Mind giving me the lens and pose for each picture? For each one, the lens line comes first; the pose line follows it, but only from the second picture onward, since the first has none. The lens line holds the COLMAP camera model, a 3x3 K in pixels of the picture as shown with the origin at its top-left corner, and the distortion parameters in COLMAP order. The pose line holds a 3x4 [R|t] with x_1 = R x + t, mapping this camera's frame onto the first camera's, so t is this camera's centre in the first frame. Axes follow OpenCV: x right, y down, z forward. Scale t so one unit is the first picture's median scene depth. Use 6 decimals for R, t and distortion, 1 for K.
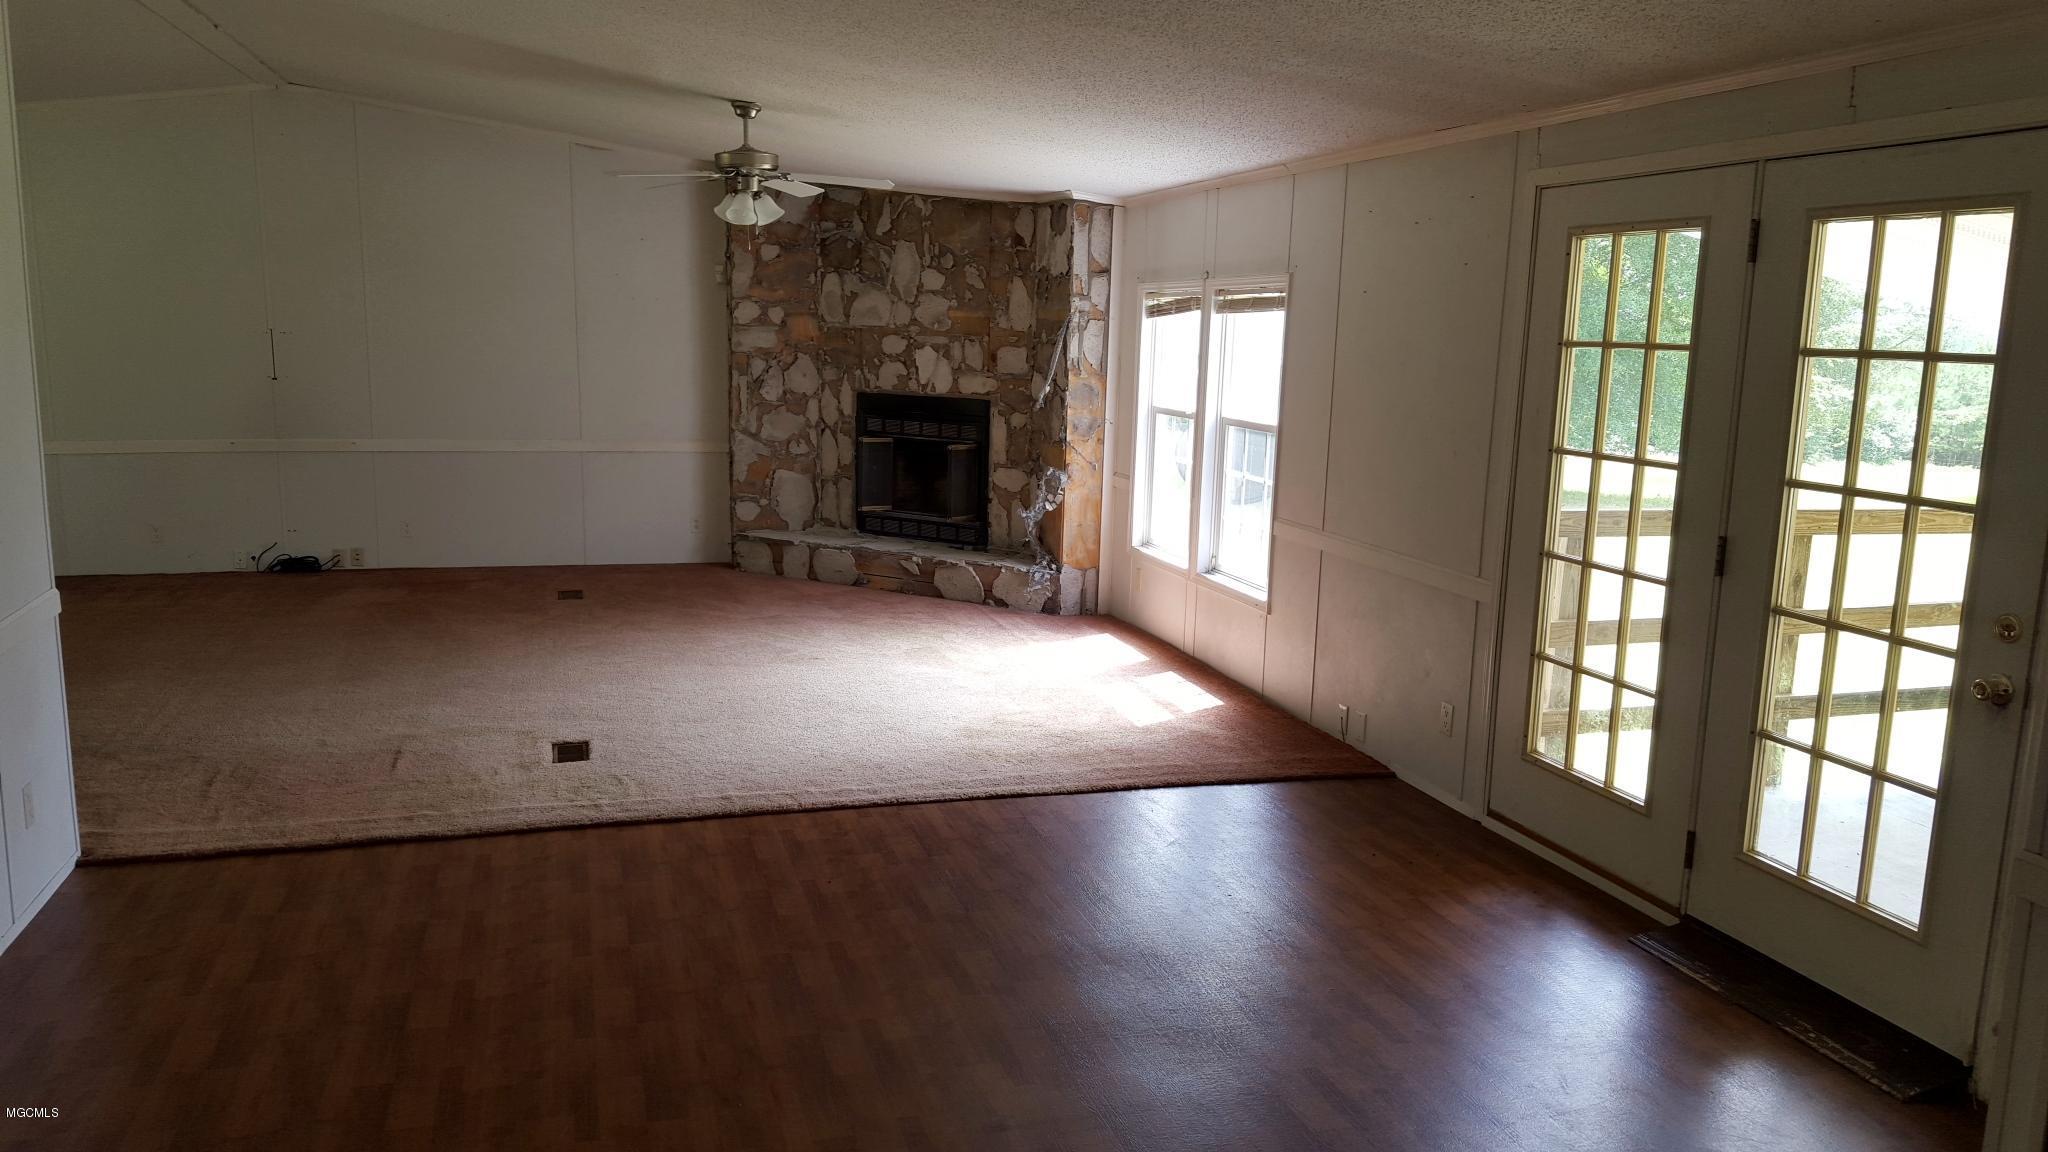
lens RADIAL K [[1487.8, 0, 1024.0], [0, 1487.8, 576.0], [0, 0, 1]] dist [0.110380, 0.000651]
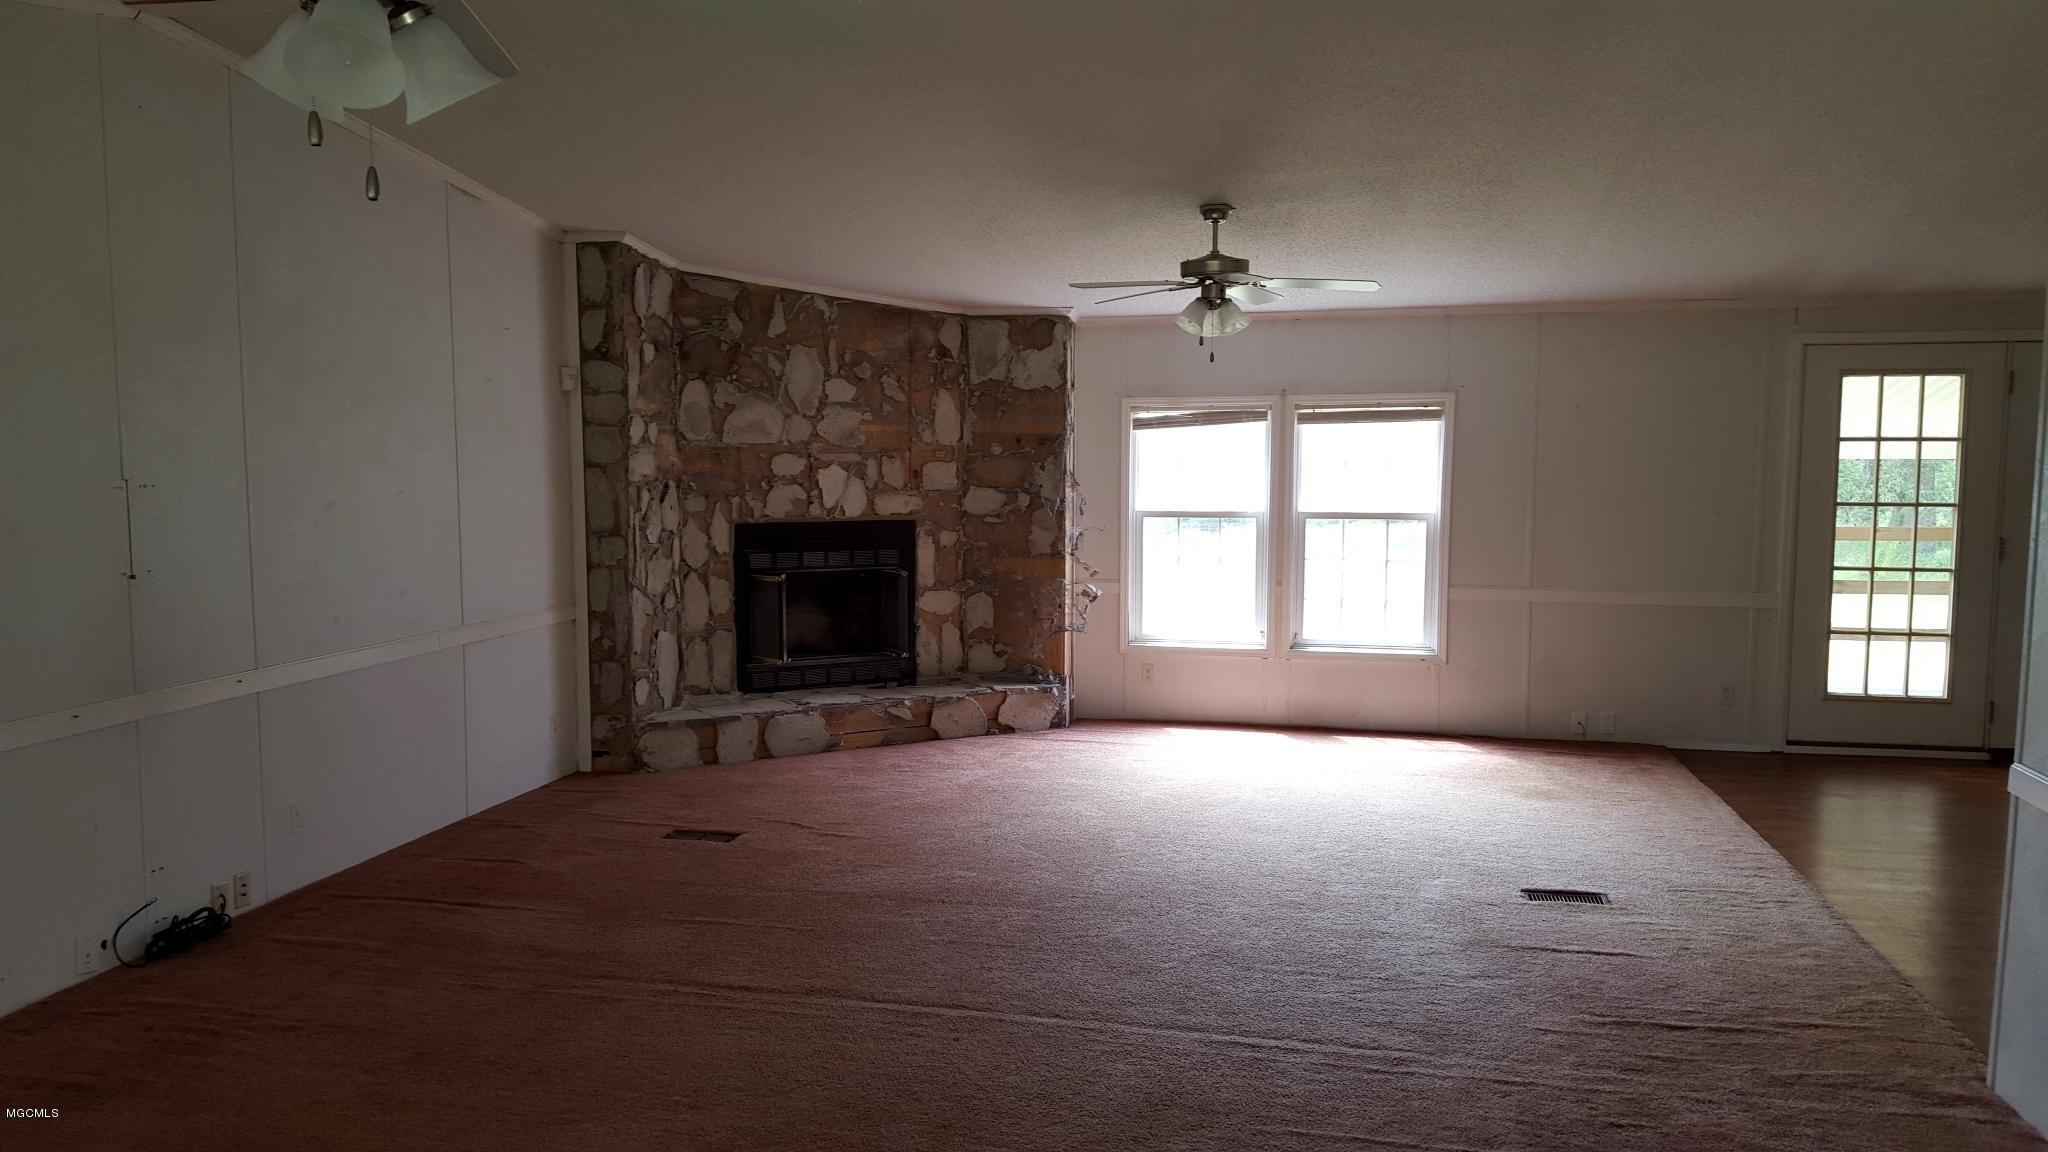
lens RADIAL K [[1370.3, 0, 1024.0], [0, 1370.3, 576.0], [0, 0, 1]] dist [0.004545, -0.000076]
pose [[0.503849, -0.098078, 0.858205, -0.703451], [0.158819, 0.987114, 0.019568, -0.087557], [-0.849066, 0.126440, 0.512933, 0.500379]]
